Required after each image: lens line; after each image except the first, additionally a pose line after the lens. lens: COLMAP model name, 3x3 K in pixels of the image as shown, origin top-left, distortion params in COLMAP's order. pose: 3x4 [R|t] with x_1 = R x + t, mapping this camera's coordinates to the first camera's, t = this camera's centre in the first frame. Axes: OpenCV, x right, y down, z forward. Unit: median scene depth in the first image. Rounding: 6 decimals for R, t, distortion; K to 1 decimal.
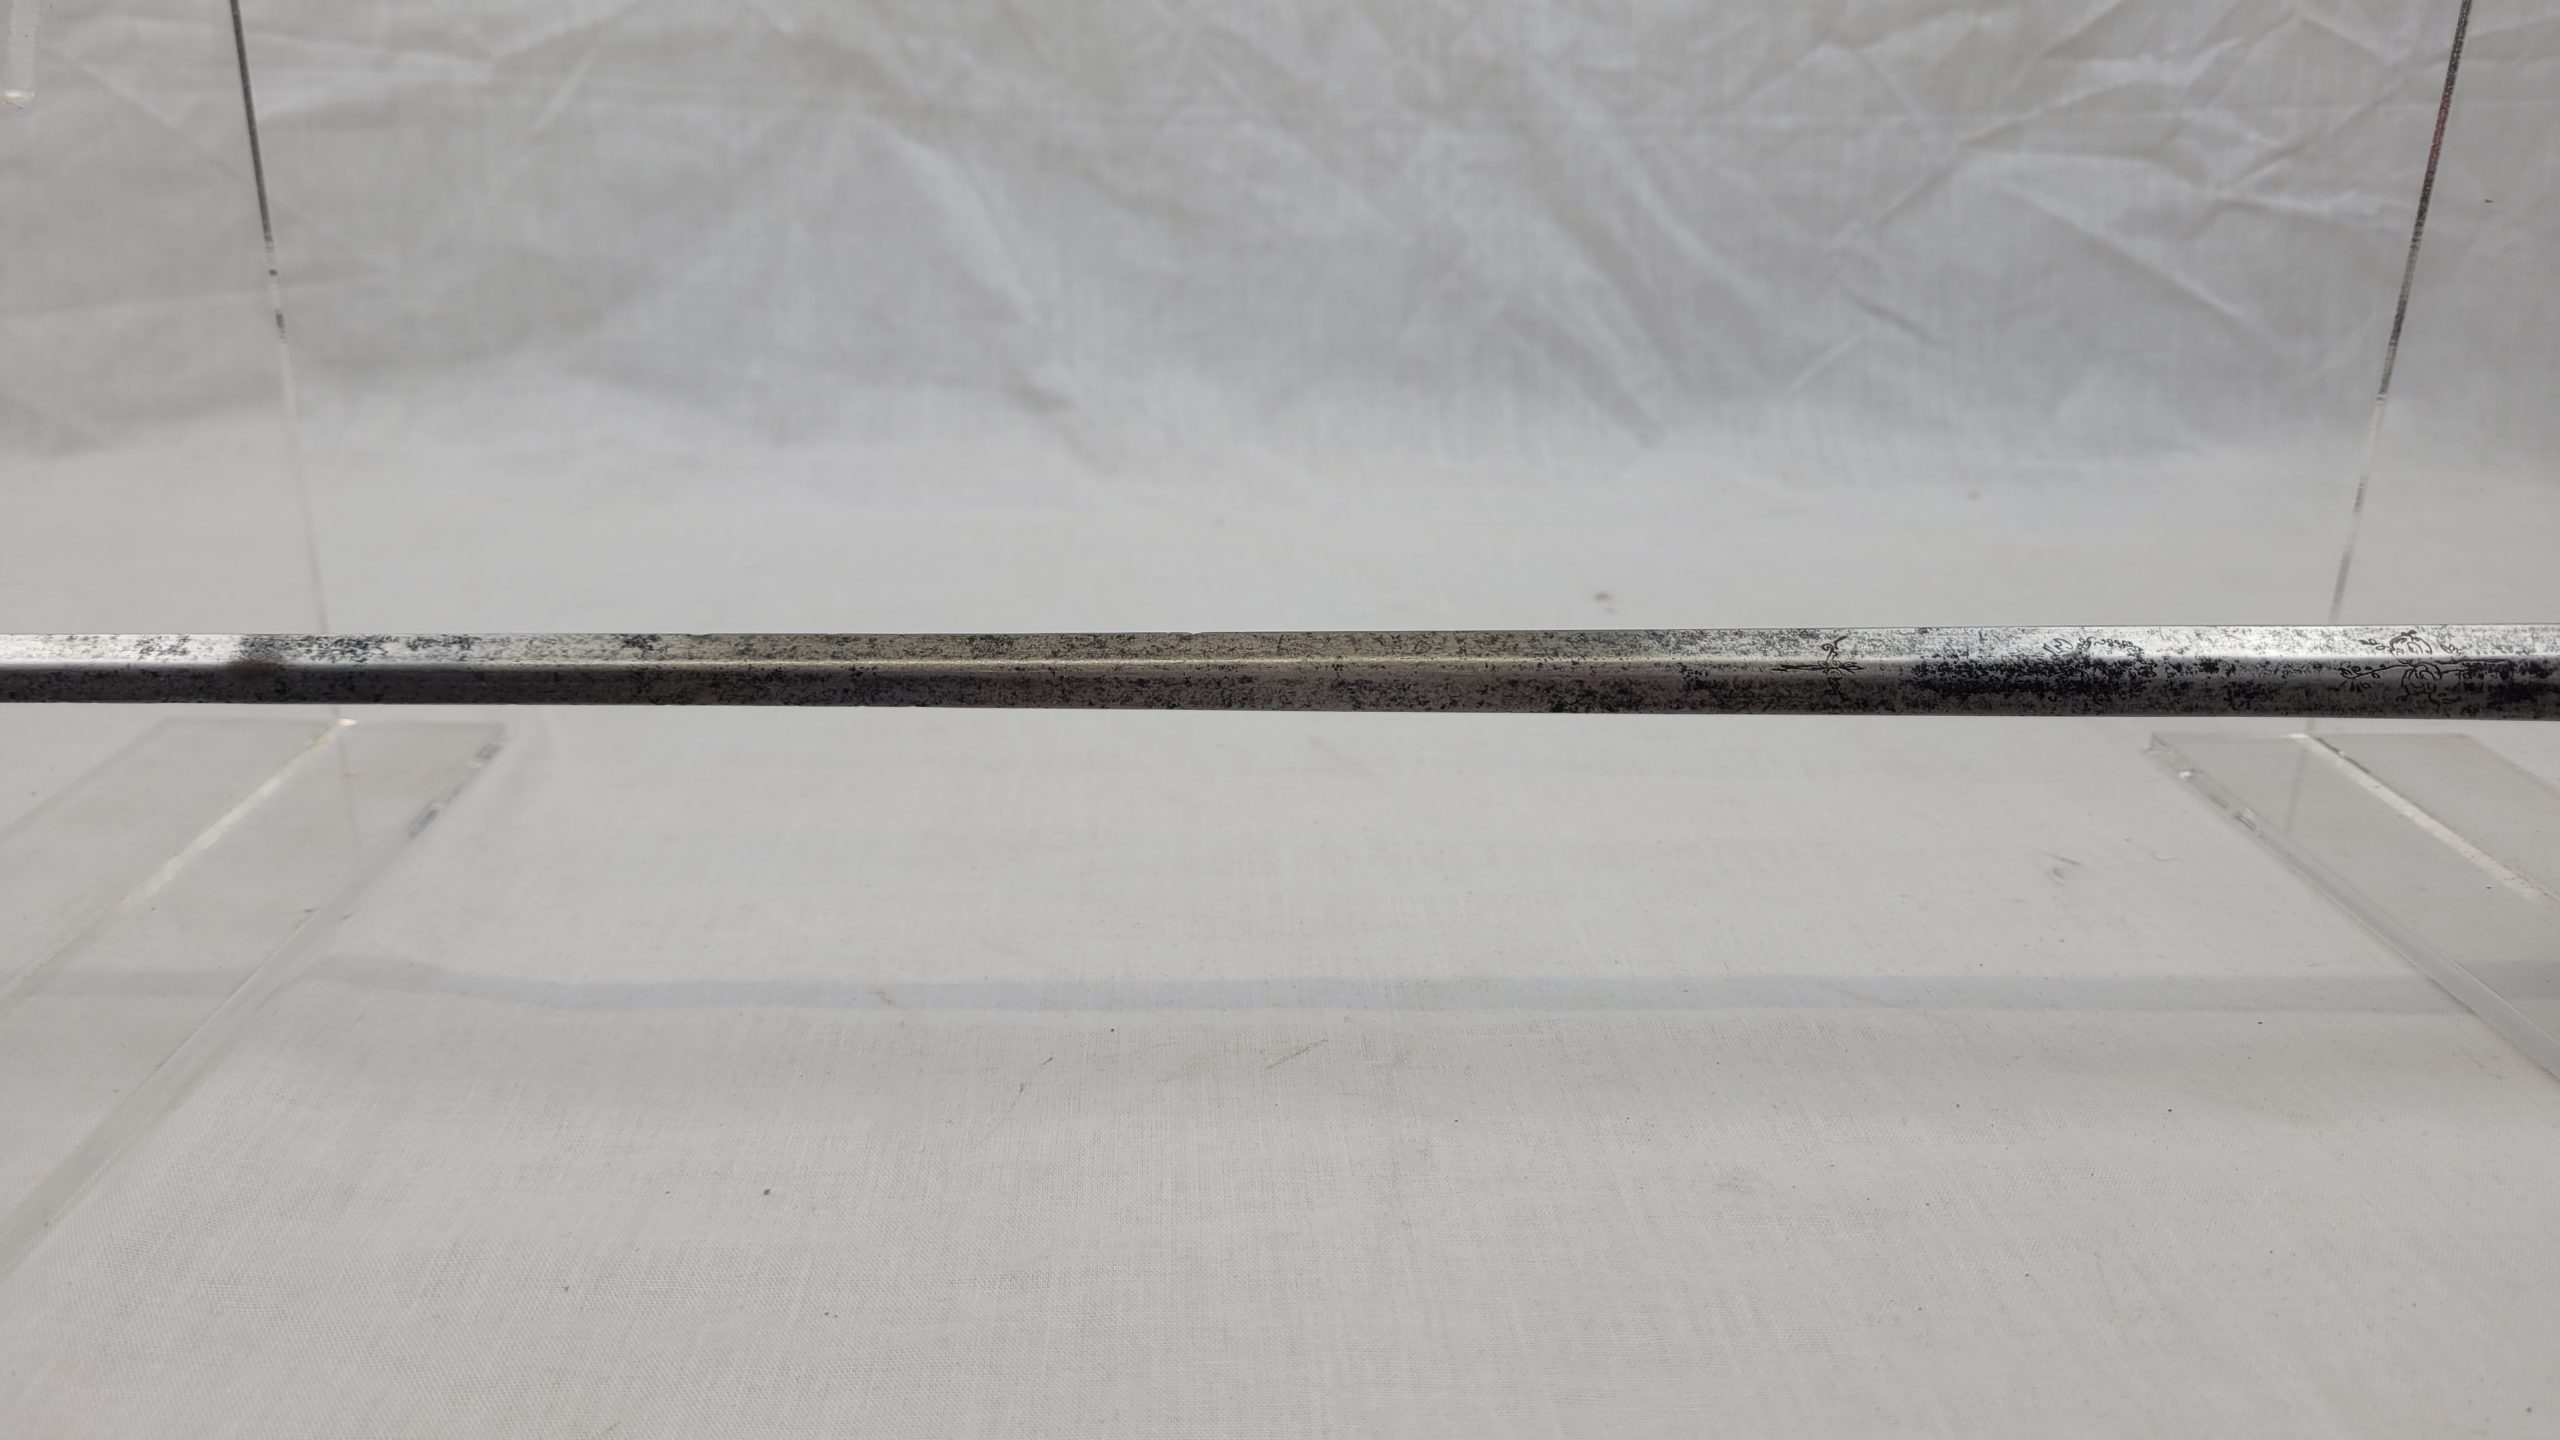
lens RADIAL K [[1986.1, 0, 1280.0], [0, 1986.1, 720.0], [0, 0, 1]] dist [0.017228, -0.003589]
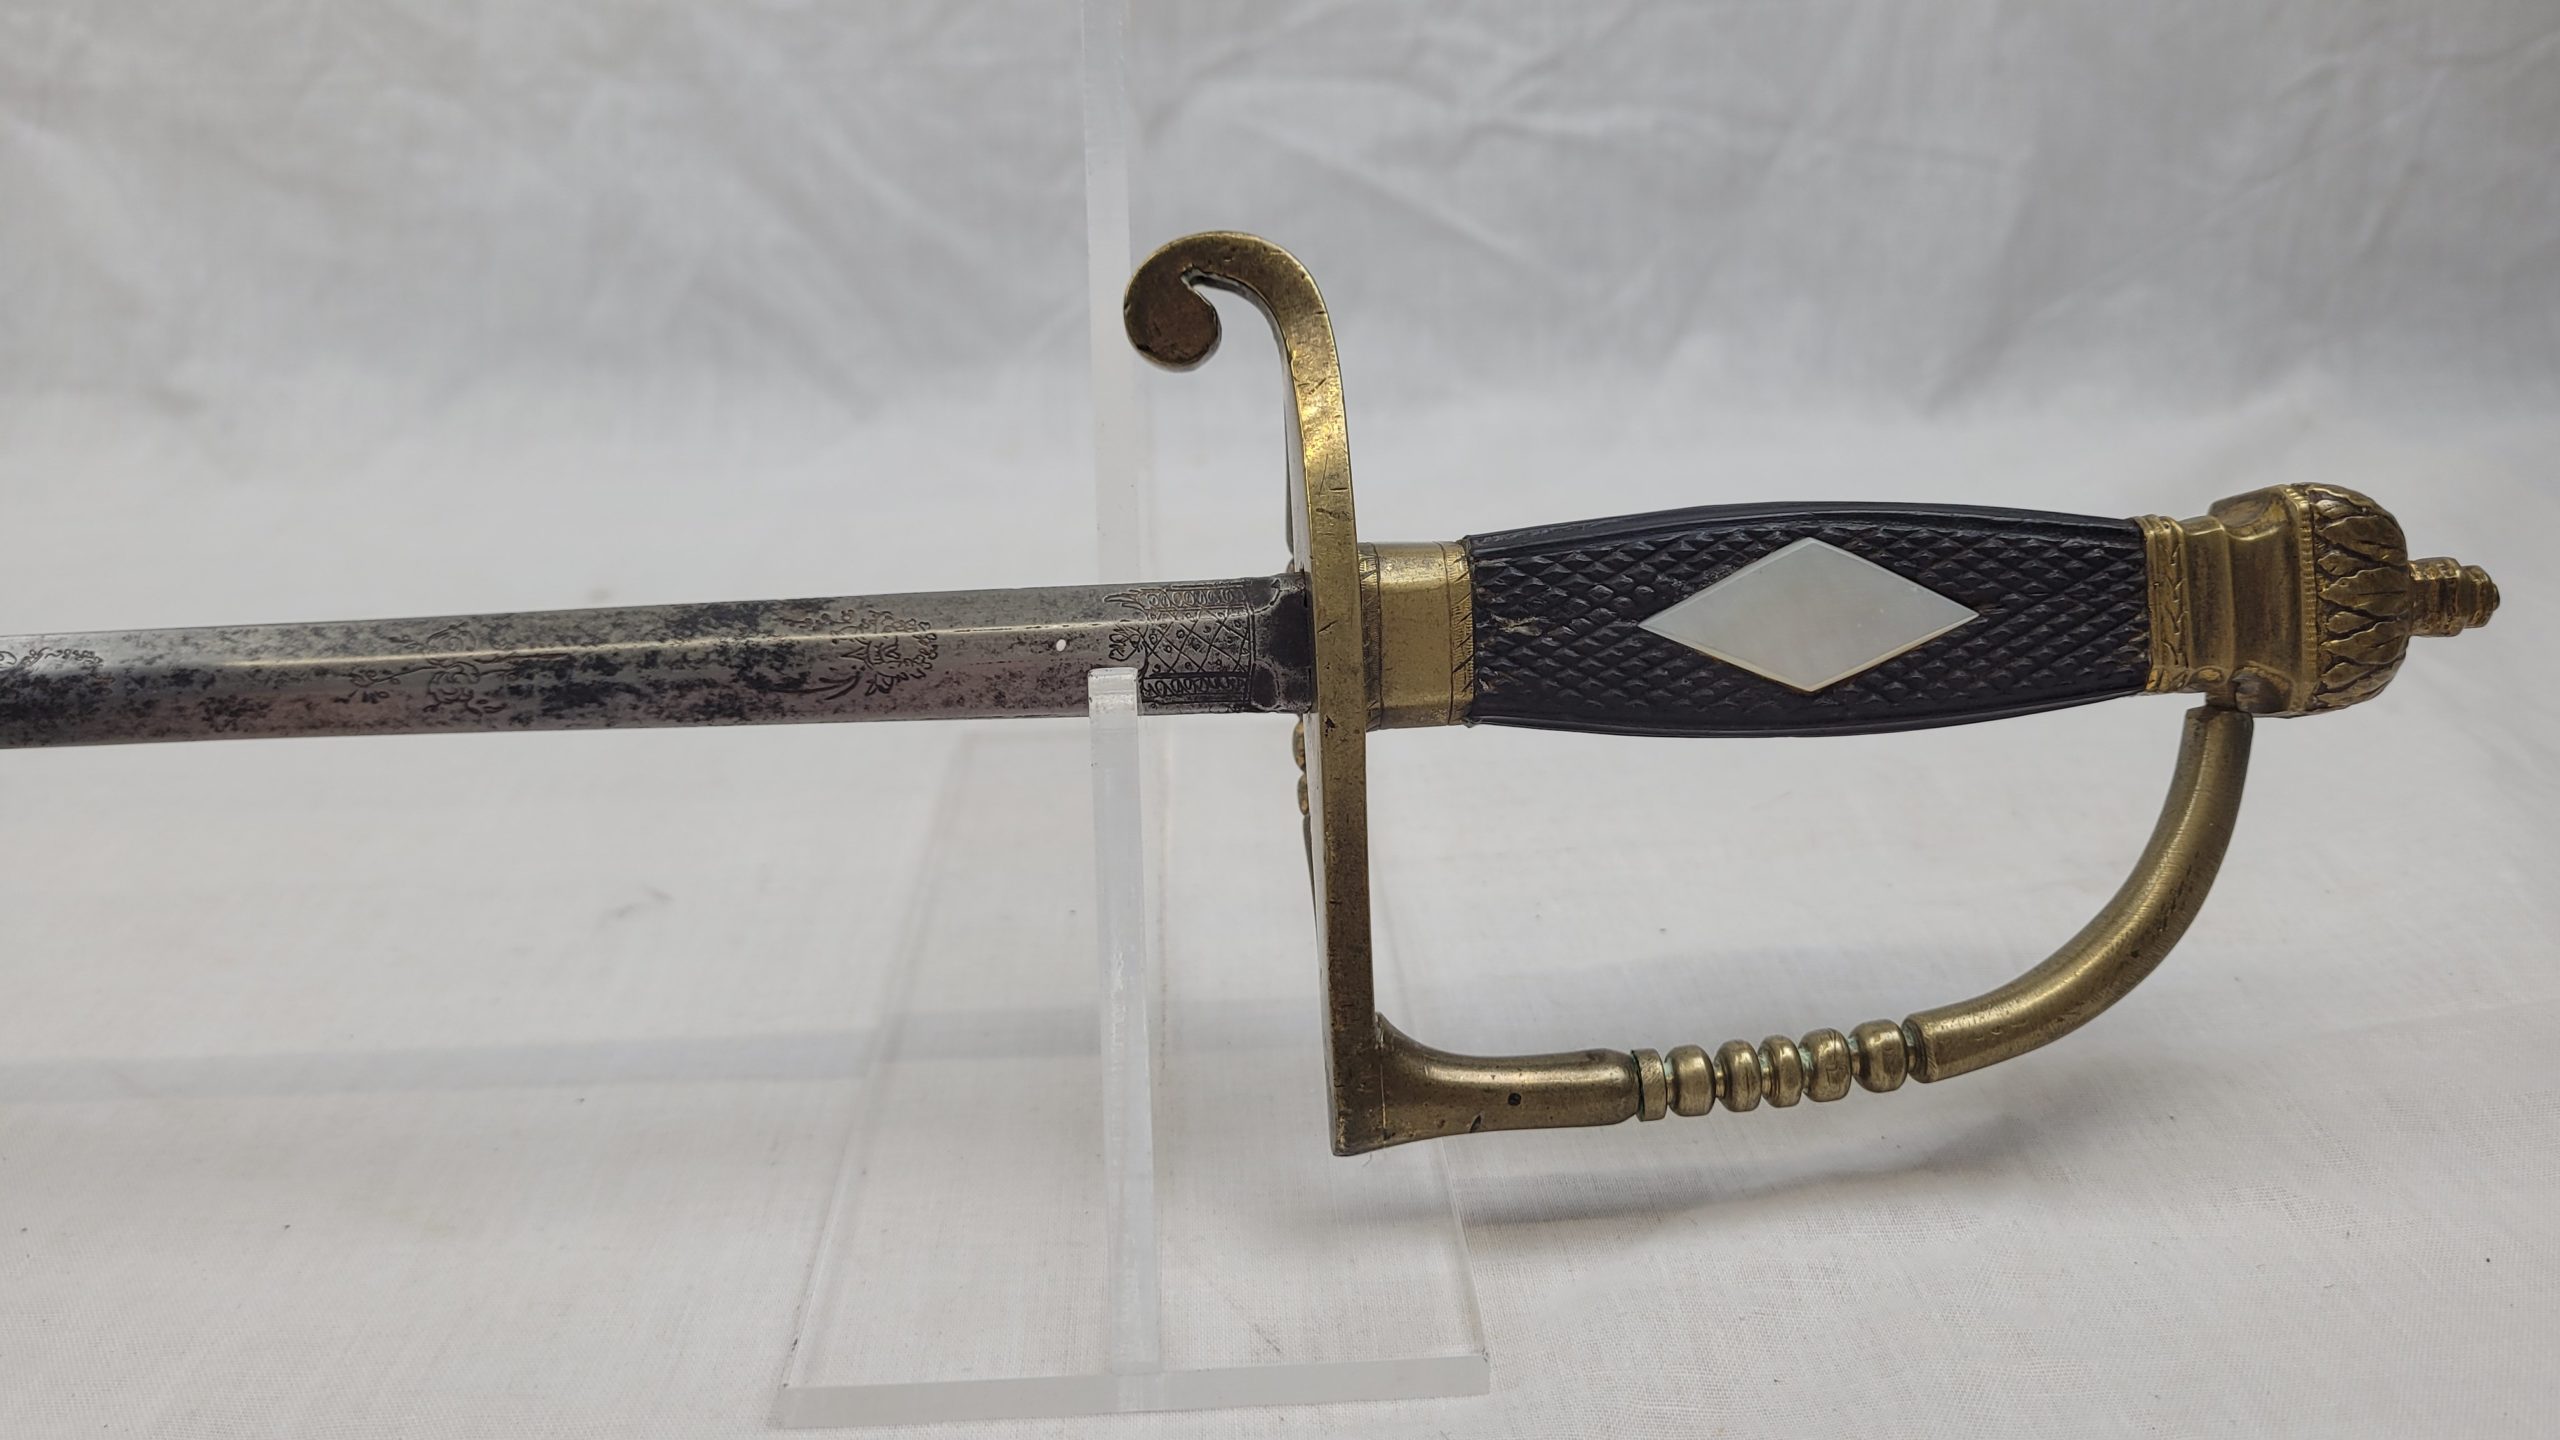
lens RADIAL K [[2006.9, 0, 1280.0], [0, 2006.9, 720.0], [0, 0, 1]] dist [0.000497, -0.005638]
pose [[0.998932, -0.041524, -0.020266, 0.916062], [0.041624, 0.999123, 0.004496, 0.004340], [0.020061, -0.005335, 0.999785, 0.206393]]
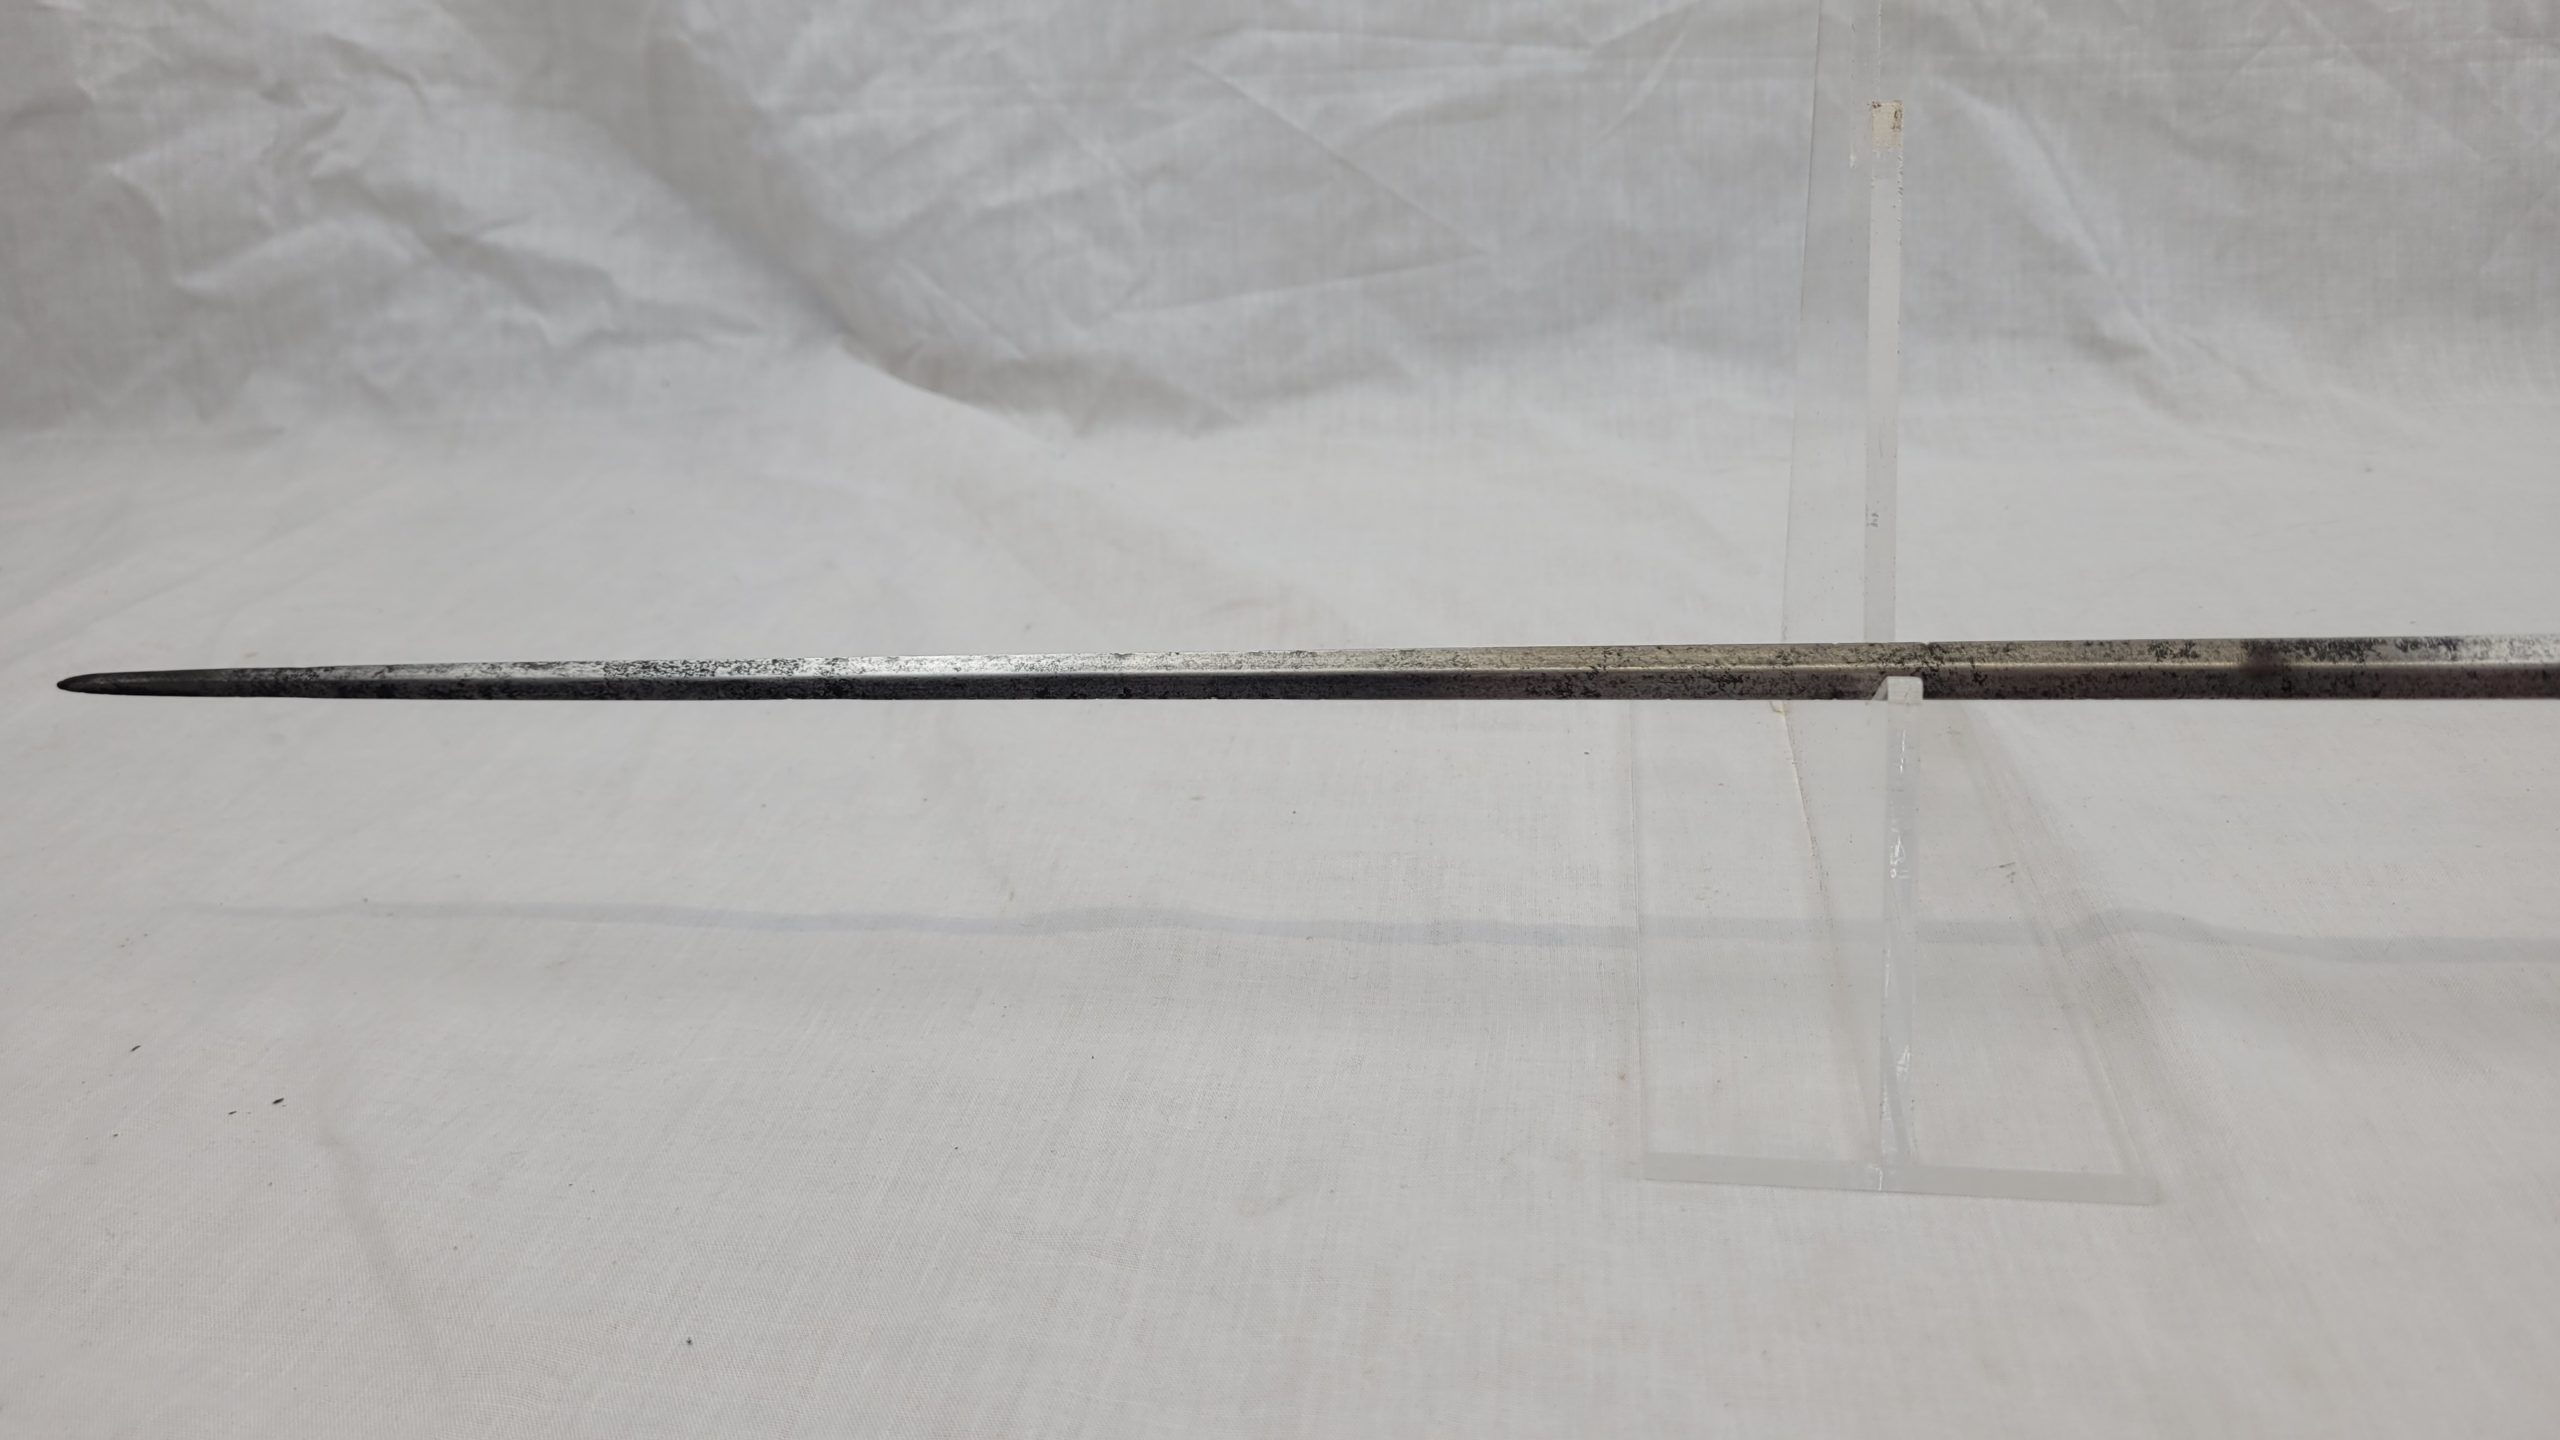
lens RADIAL K [[1980.8, 0, 1288.1], [0, 1980.8, 730.4], [0, 0, 1]] dist [0.016323, -0.013914]
pose [[0.984221, -0.000540, -0.176944, -0.821257], [0.010184, 0.998511, 0.053597, -0.054807], [0.176651, -0.054553, 0.982761, -0.210935]]
